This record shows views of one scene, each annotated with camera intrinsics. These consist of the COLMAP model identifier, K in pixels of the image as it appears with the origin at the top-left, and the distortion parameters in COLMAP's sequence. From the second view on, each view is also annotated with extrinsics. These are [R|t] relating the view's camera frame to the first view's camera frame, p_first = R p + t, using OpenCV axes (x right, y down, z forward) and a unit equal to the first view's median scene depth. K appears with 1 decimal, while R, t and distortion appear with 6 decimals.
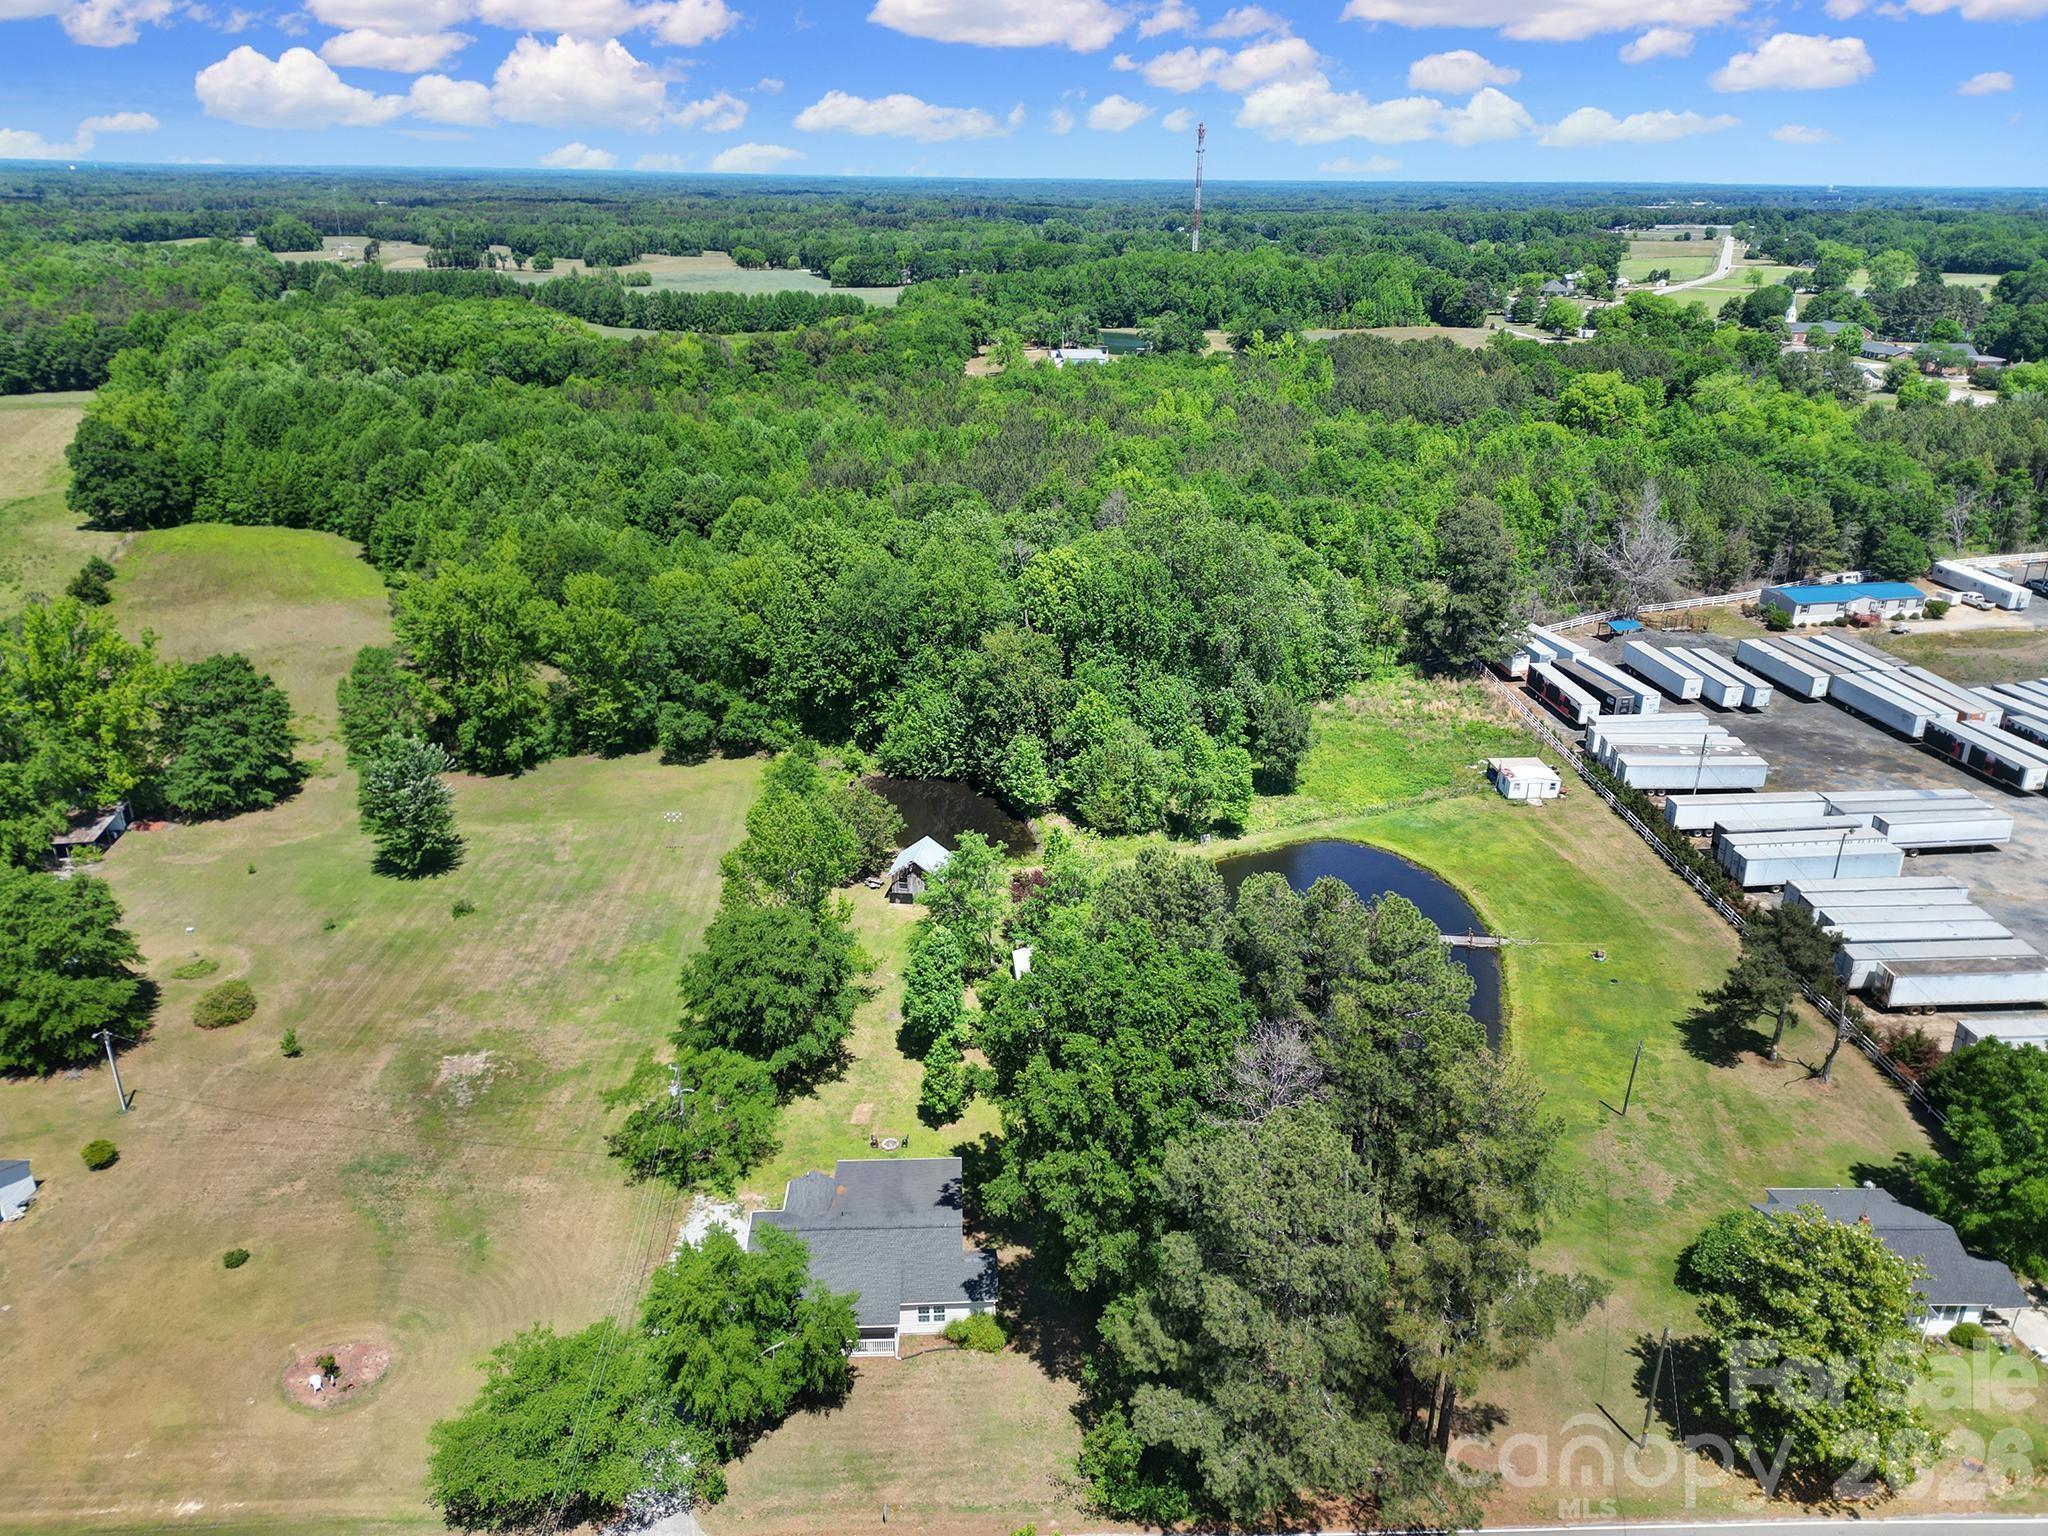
lens RADIAL K [[1430.1, 0, 1012.2], [0, 1430.1, 776.3], [0, 0, 1]] dist [0.064397, -0.042583]
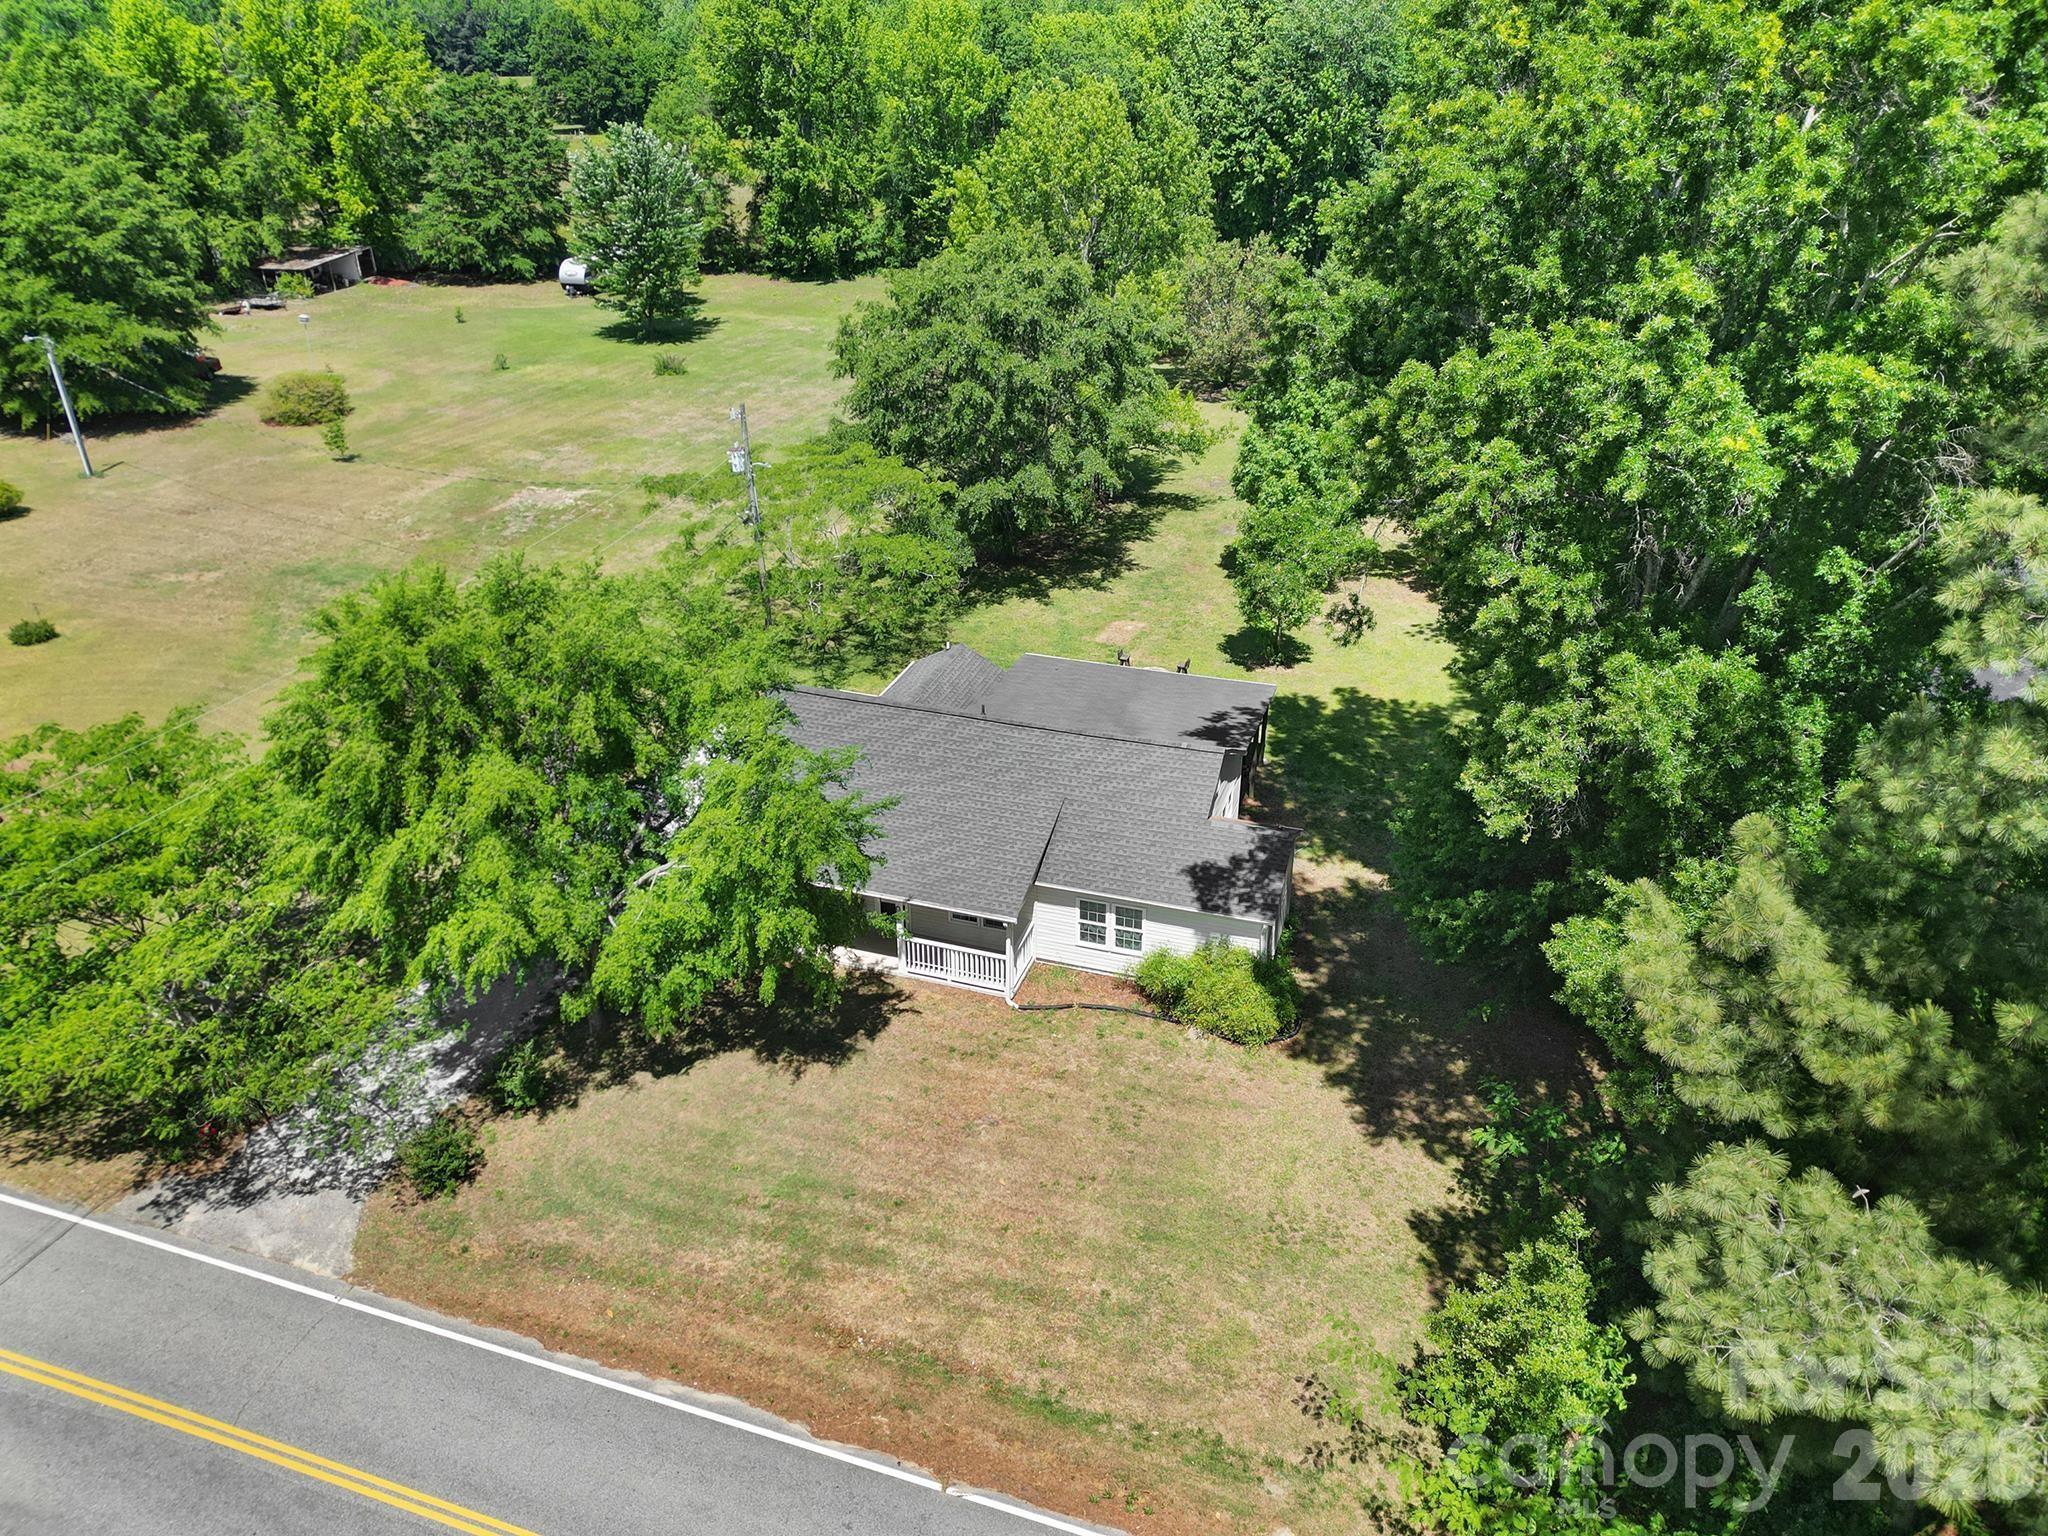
lens RADIAL K [[1430.1, 0, 1023.4], [0, 1430.1, 761.3], [0, 0, 1]] dist [0.064397, -0.042583]
pose [[0.939201, 0.159593, -0.304026, 0.019544], [-0.129148, 0.984594, 0.117878, 0.145542], [0.318154, -0.071447, 0.945343, 0.314836]]
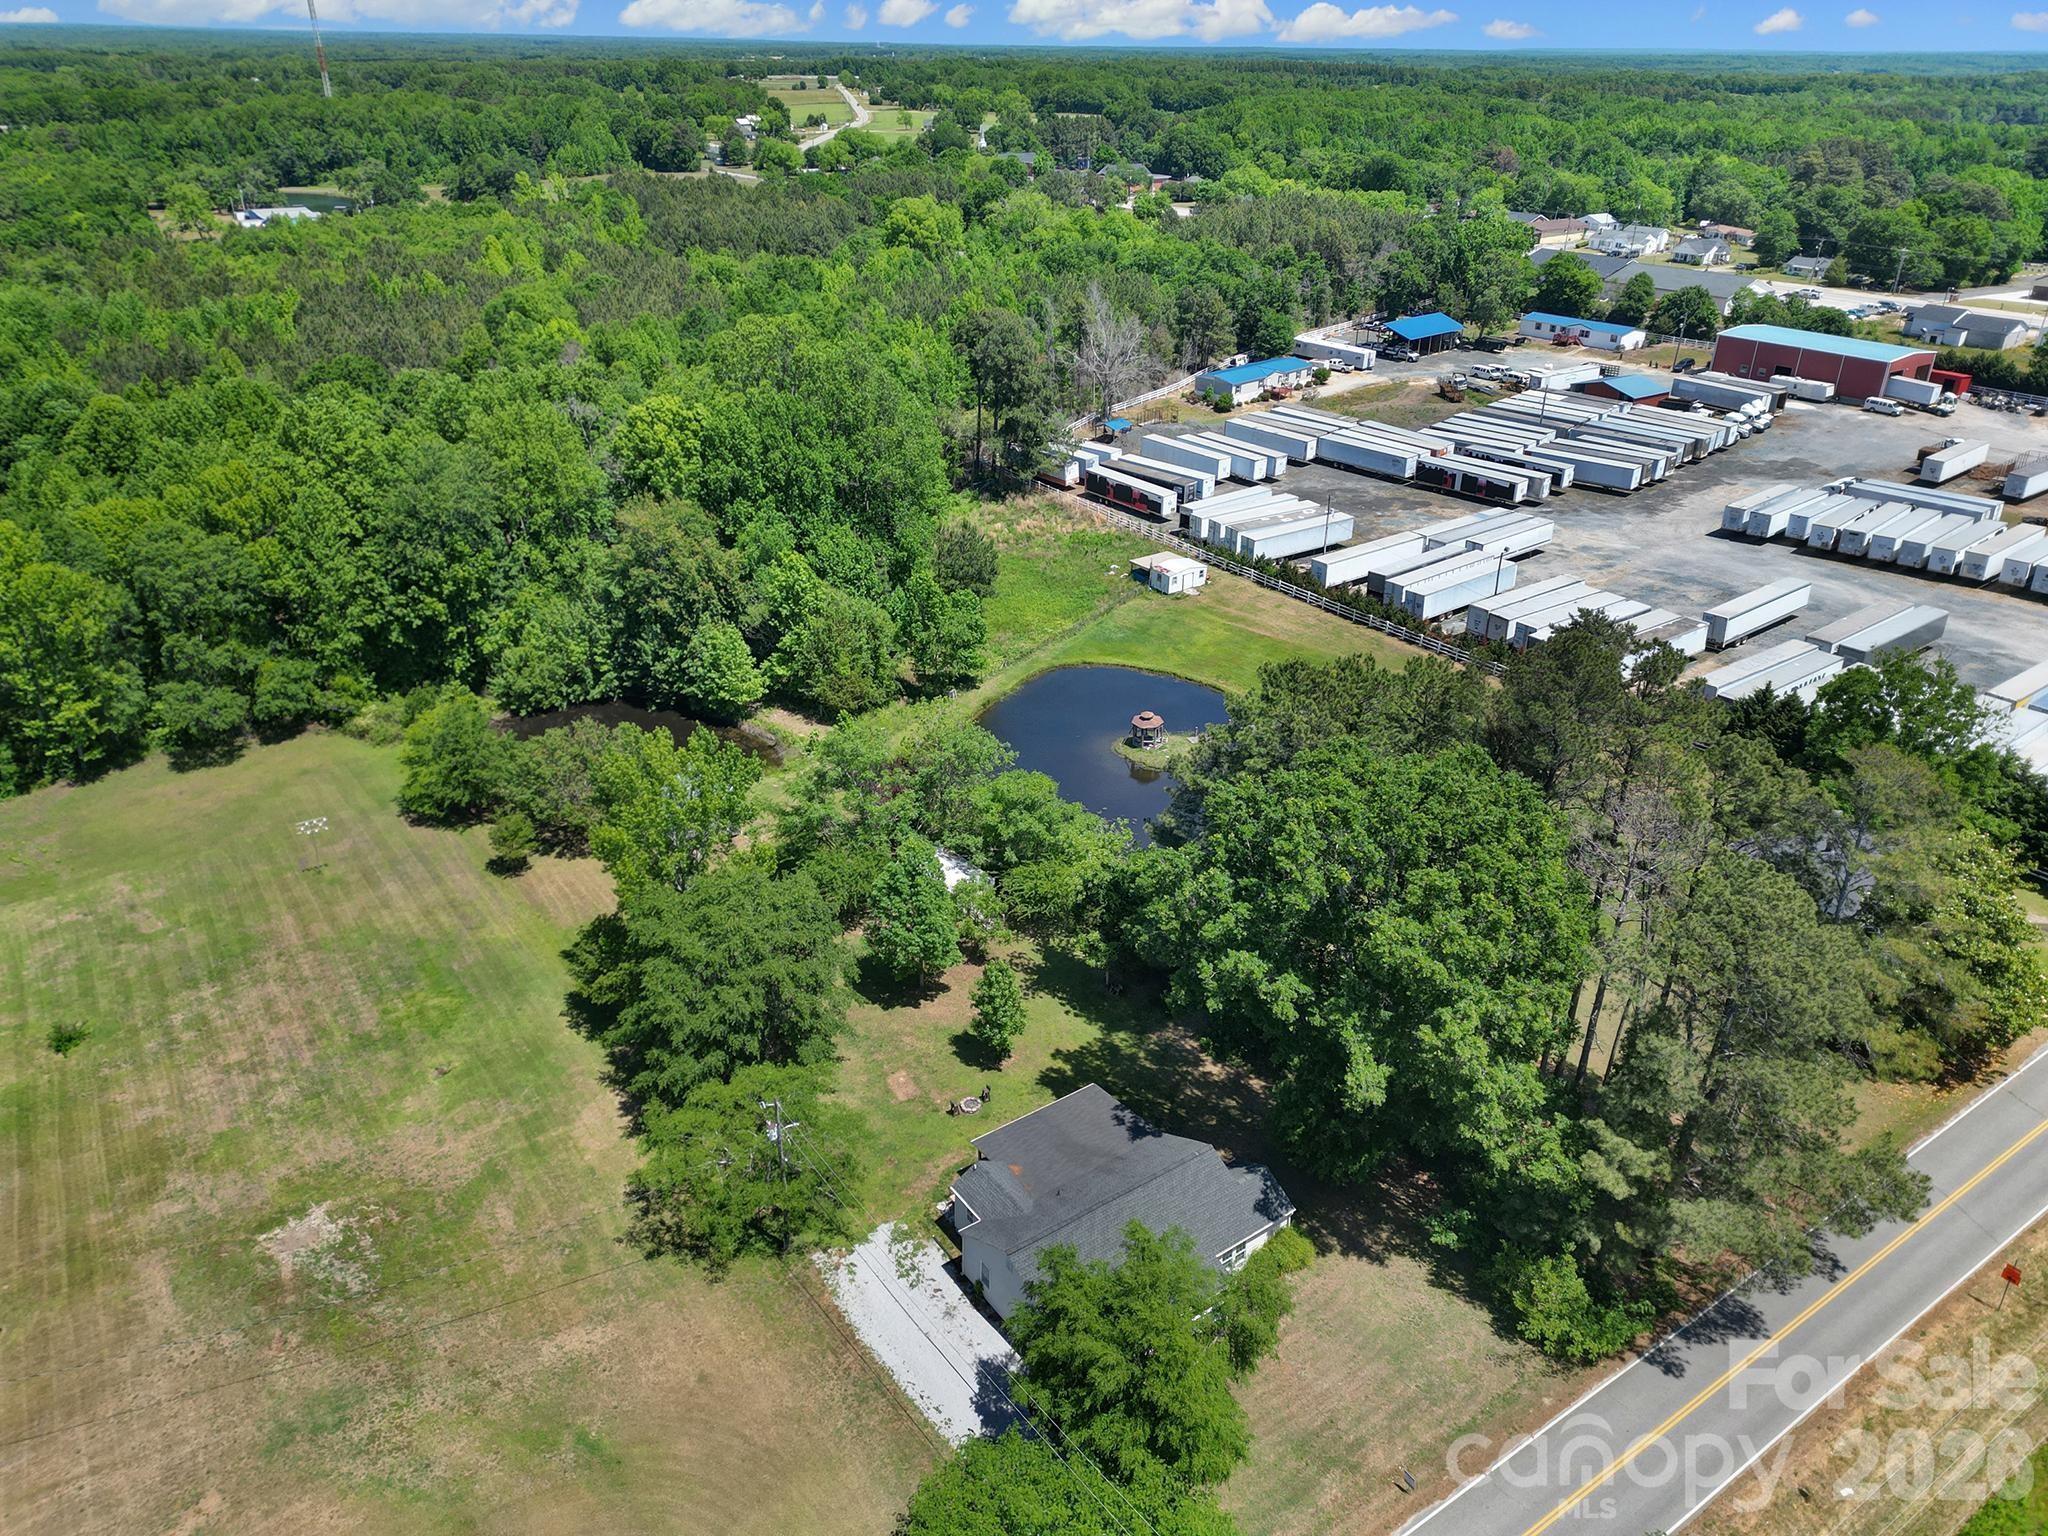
lens RADIAL K [[1430.1, 0, 1017.6], [0, 1430.1, 800.0], [0, 0, 1]] dist [0.064397, -0.042583]
pose [[0.838845, -0.256246, 0.480289, -0.253782], [0.210460, 0.966337, 0.147987, -0.014955], [-0.502042, -0.023056, 0.864536, 0.181968]]
